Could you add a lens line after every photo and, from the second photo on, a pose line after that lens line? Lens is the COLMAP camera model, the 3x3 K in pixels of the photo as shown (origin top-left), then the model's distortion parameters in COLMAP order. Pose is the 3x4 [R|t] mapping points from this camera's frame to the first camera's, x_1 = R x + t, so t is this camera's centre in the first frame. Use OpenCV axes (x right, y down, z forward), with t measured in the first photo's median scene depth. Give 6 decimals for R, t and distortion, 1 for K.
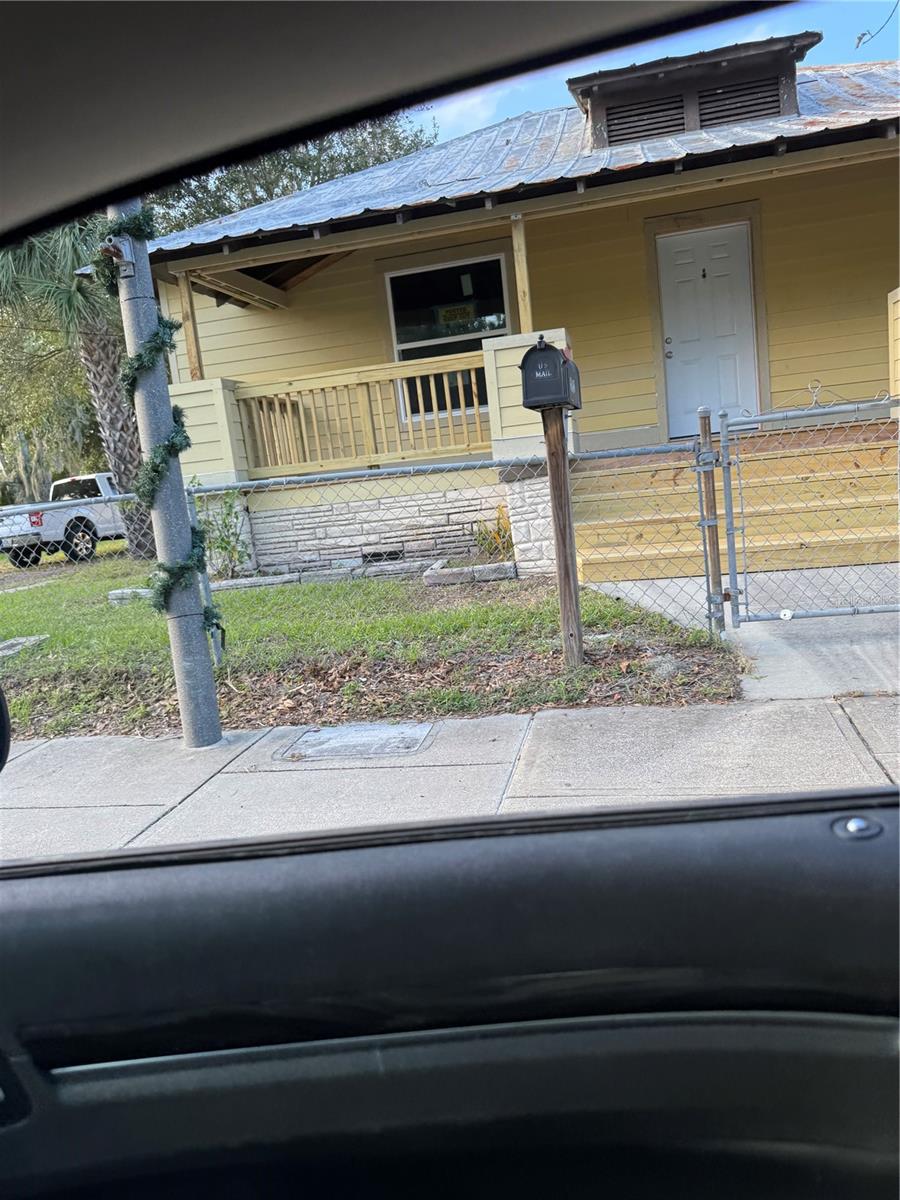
lens RADIAL K [[847.5, 0, 453.8], [0, 847.5, 607.3], [0, 0, 1]] dist [0.048951, -0.061400]
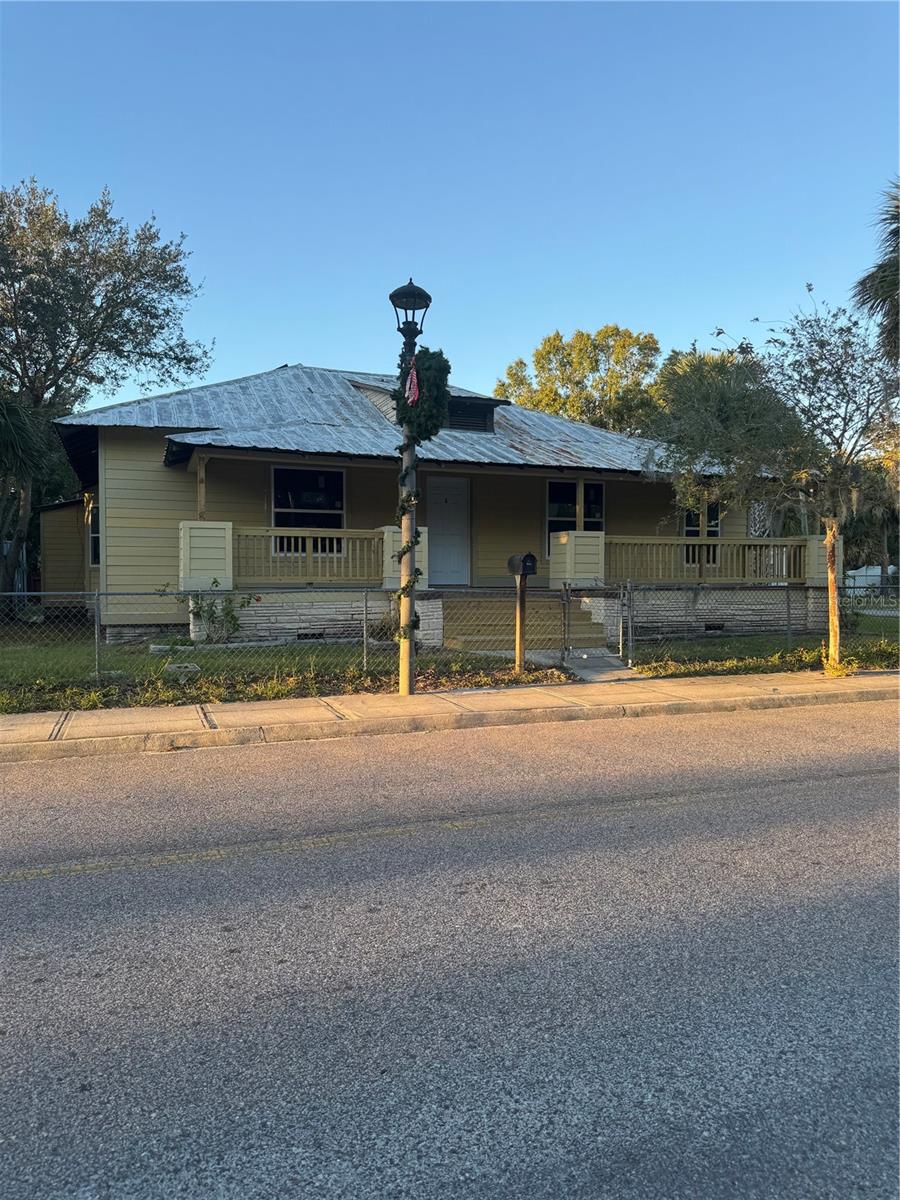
lens RADIAL K [[843.1, 0, 449.4], [0, 843.1, 602.6], [0, 0, 1]] dist [0.073729, -0.085724]
pose [[0.832307, 0.087580, 0.547353, -0.791746], [-0.000429, 0.987541, -0.157360, 0.141747], [-0.554315, 0.130737, 0.821975, -0.562667]]
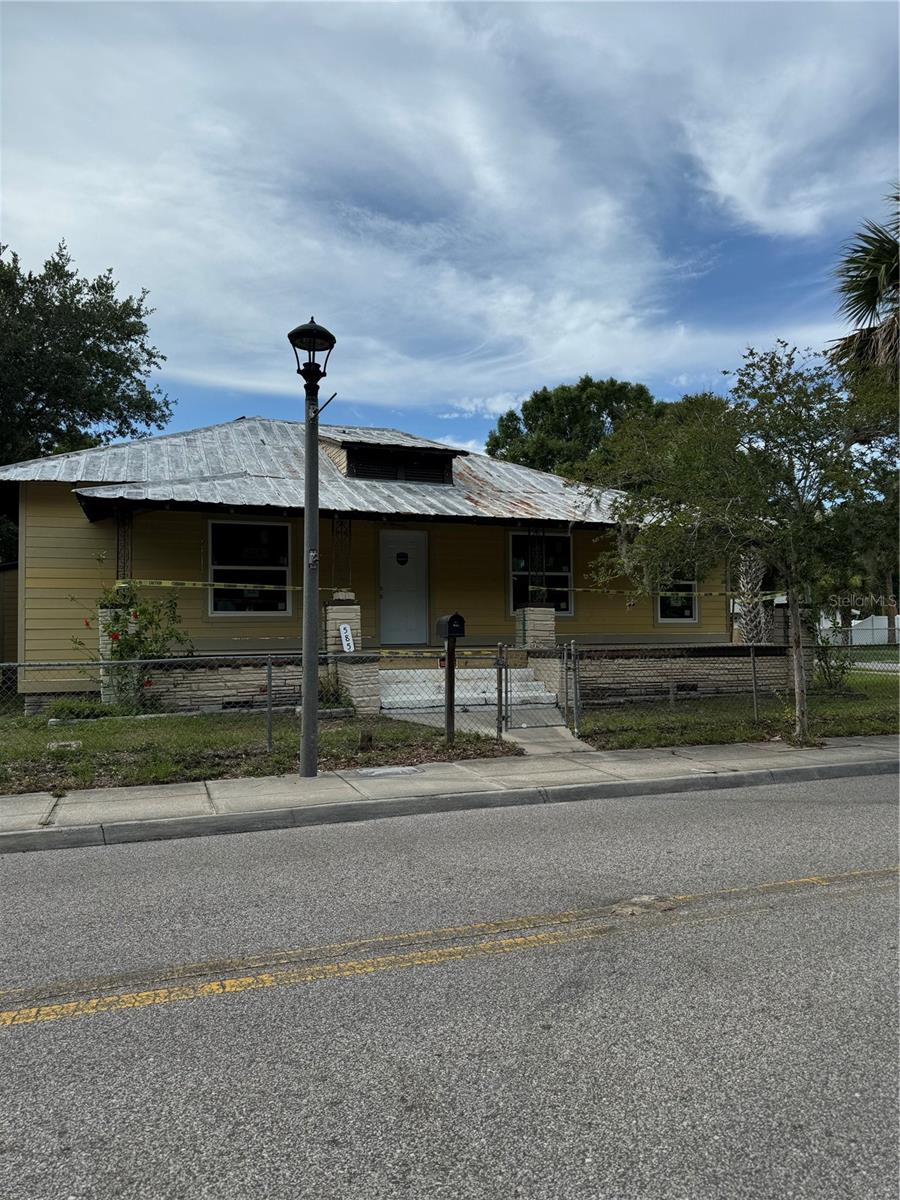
lens RADIAL K [[847.0, 0, 451.7], [0, 847.0, 607.2], [0, 0, 1]] dist [0.063376, -0.066062]
pose [[0.838779, 0.111067, 0.533023, -0.610268], [0.005916, 0.977056, -0.212901, 0.102157], [-0.544440, 0.181730, 0.818877, -0.537662]]
